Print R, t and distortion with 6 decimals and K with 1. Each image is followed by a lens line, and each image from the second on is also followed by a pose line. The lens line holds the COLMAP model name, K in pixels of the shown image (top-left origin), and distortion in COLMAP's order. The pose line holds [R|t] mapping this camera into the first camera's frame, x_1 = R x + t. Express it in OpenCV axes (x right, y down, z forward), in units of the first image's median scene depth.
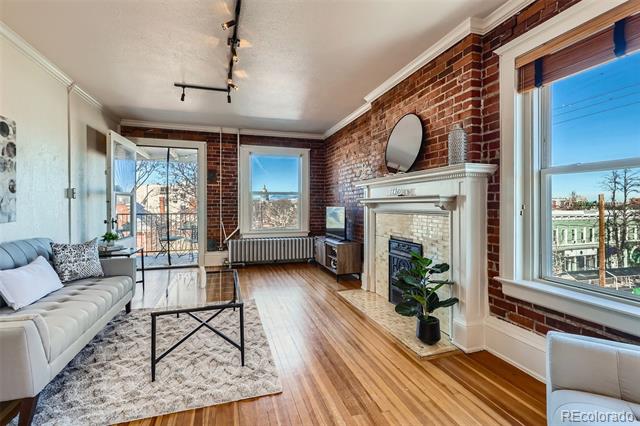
lens RADIAL K [[294.6, 0, 318.8], [0, 294.6, 207.1], [0, 0, 1]] dist [-0.001096, -0.000295]
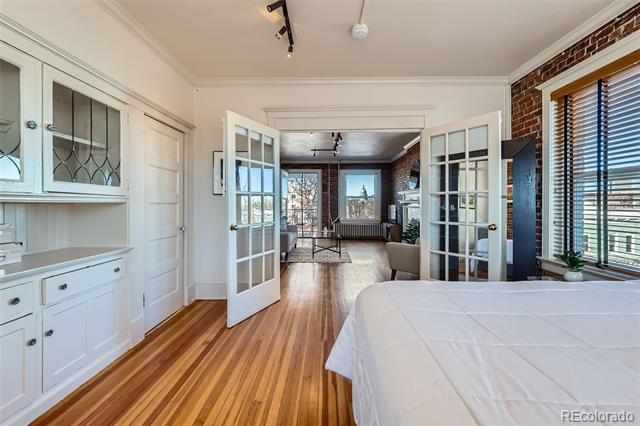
lens RADIAL K [[294.6, 0, 318.8], [0, 294.6, 207.1], [0, 0, 1]] dist [-0.001096, -0.000295]
pose [[0.944688, 0.001837, -0.327965, 0.190143], [-0.001293, 0.999997, 0.001878, 0.007459], [0.327967, -0.001350, 0.944688, -0.696117]]
